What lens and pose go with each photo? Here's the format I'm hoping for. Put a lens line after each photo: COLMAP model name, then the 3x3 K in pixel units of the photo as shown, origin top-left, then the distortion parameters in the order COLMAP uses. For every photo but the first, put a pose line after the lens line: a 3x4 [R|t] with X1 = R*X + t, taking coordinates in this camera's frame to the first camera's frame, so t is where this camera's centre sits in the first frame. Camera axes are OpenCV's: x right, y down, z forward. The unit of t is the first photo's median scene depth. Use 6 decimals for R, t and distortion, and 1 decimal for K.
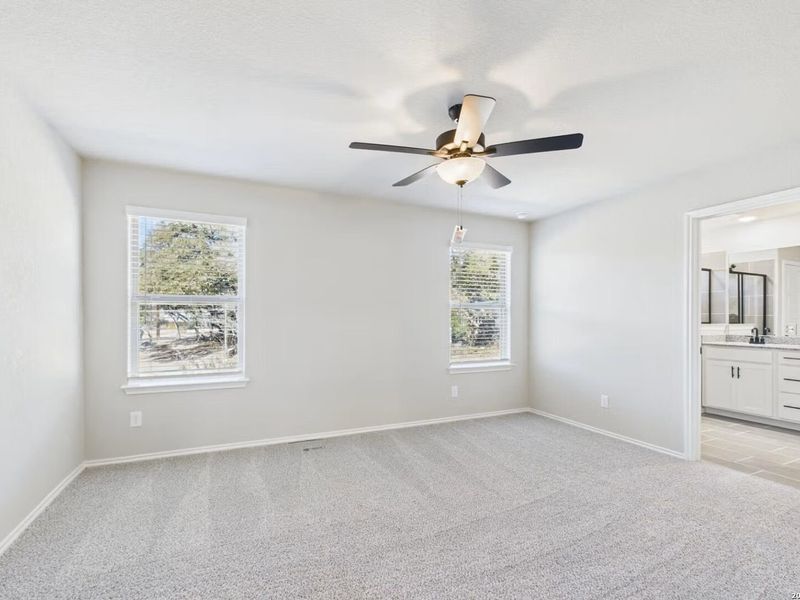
lens RADIAL K [[378.3, 0, 401.8], [0, 378.3, 317.8], [0, 0, 1]] dist [-0.000563, 0.000451]
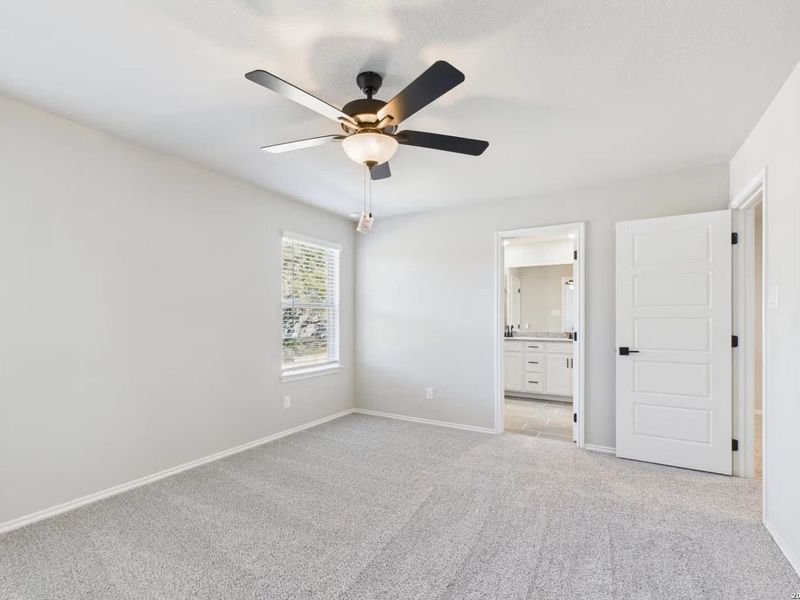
lens RADIAL K [[378.3, 0, 401.8], [0, 378.3, 317.8], [0, 0, 1]] dist [-0.000563, 0.000451]
pose [[0.823517, -0.001195, 0.567291, -0.162950], [0.001052, 0.999999, 0.000579, -0.001406], [-0.567291, 0.000120, 0.823517, 0.141695]]
